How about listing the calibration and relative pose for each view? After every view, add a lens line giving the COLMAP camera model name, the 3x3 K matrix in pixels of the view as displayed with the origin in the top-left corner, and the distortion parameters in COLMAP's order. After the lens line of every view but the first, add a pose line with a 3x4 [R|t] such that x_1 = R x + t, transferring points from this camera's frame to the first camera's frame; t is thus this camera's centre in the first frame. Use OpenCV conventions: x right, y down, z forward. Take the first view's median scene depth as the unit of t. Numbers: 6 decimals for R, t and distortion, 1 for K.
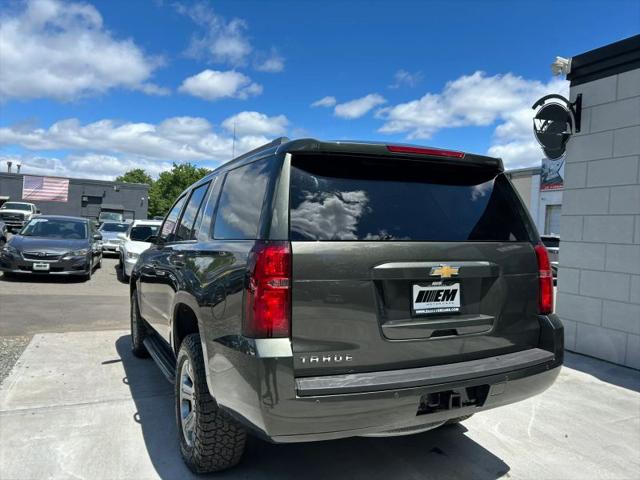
lens RADIAL K [[483.2, 0, 320.0], [0, 483.2, 242.0], [0, 0, 1]] dist [0.026144, -0.008098]
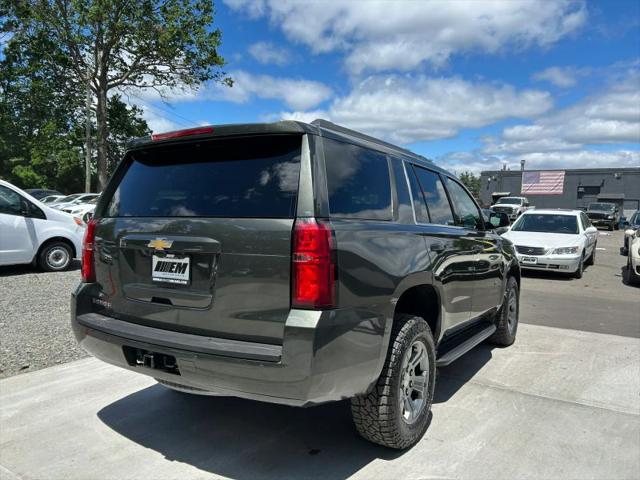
lens RADIAL K [[492.7, 0, 314.0], [0, 492.7, 245.1], [0, 0, 1]] dist [0.014401, -0.003339]
pose [[0.514838, 0.029804, -0.856770, 1.127653], [-0.013095, 0.999552, 0.026902, 0.023108], [0.857188, -0.002631, 0.514997, 0.589272]]
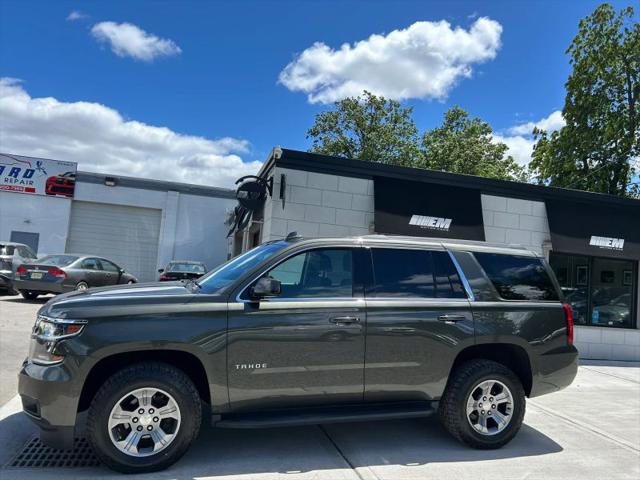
lens RADIAL K [[483.2, 0, 320.0], [0, 483.2, 242.0], [0, 0, 1]] dist [0.026144, -0.008098]
pose [[0.160258, 0.031852, 0.986561, -1.897943], [-0.049933, 0.998461, -0.024125, -0.128915], [-0.985811, -0.045395, 0.161602, 1.314532]]
